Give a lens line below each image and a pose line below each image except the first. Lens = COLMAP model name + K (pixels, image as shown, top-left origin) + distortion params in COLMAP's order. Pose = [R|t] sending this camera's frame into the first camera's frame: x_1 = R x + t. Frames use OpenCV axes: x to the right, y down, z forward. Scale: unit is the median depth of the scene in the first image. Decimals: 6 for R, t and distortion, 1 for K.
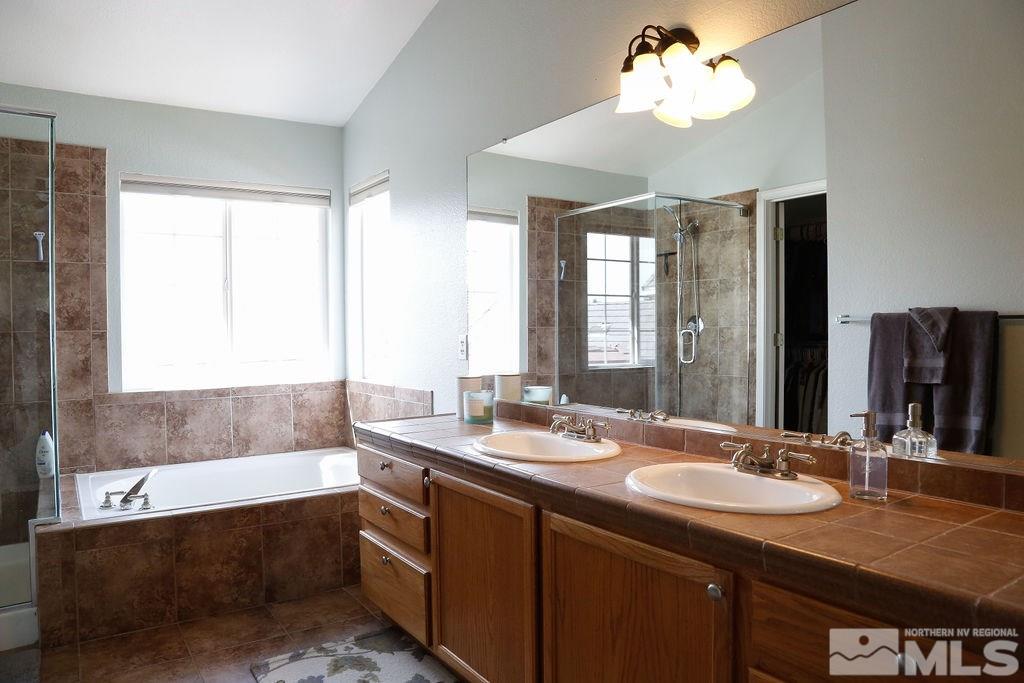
lens RADIAL K [[694.5, 0, 506.8], [0, 694.5, 333.0], [0, 0, 1]] dist [-0.121993, 0.060187]
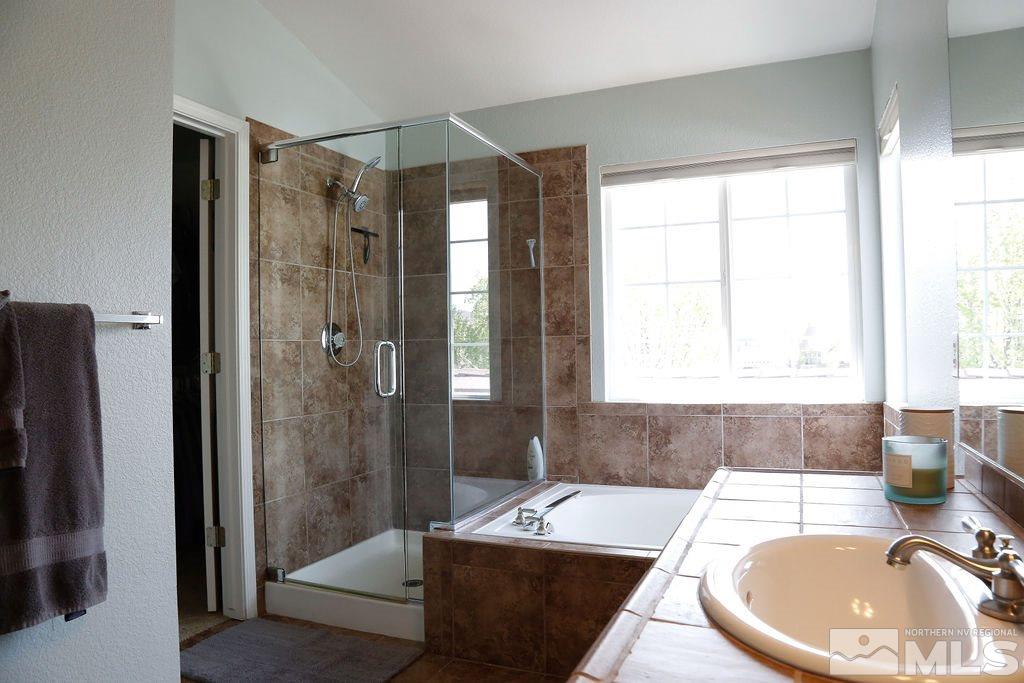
lens RADIAL K [[694.5, 0, 504.1], [0, 694.5, 342.3], [0, 0, 1]] dist [-0.121993, 0.060187]
pose [[0.548372, -0.007083, -0.836205, 0.155705], [0.002095, 0.999973, -0.007096, 0.012876], [0.836232, 0.002139, 0.548371, 0.369056]]
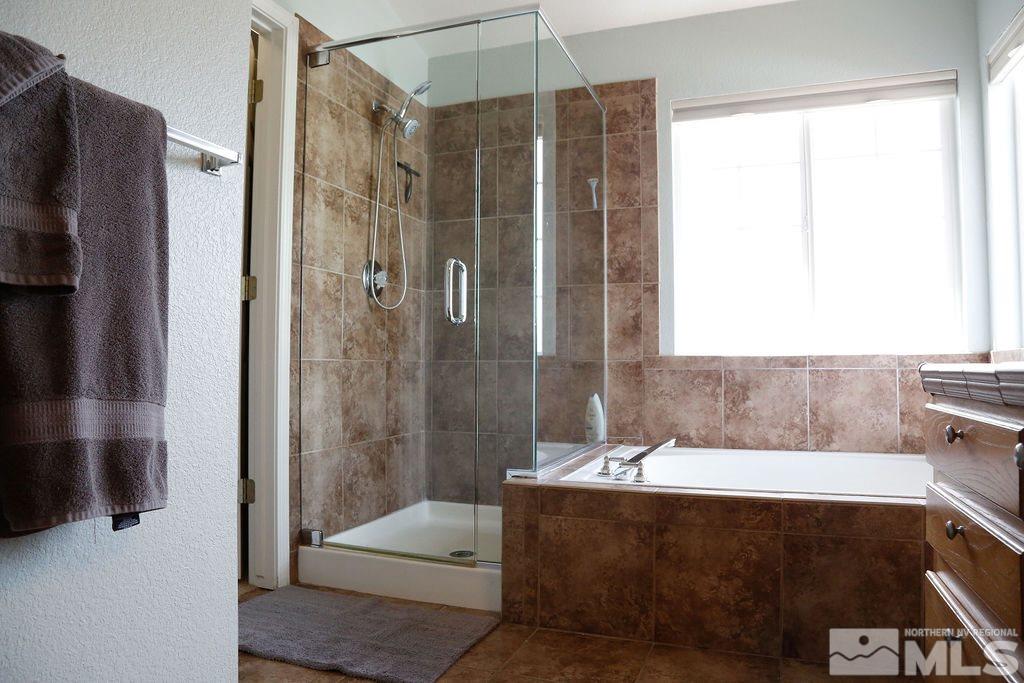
lens RADIAL K [[694.5, 0, 505.0], [0, 694.5, 338.6], [0, 0, 1]] dist [-0.121993, 0.060187]
pose [[0.579359, -0.014733, -0.814939, 0.010120], [-0.018817, 0.999328, -0.031445, 0.101683], [0.814855, 0.033553, 0.578693, 0.333997]]
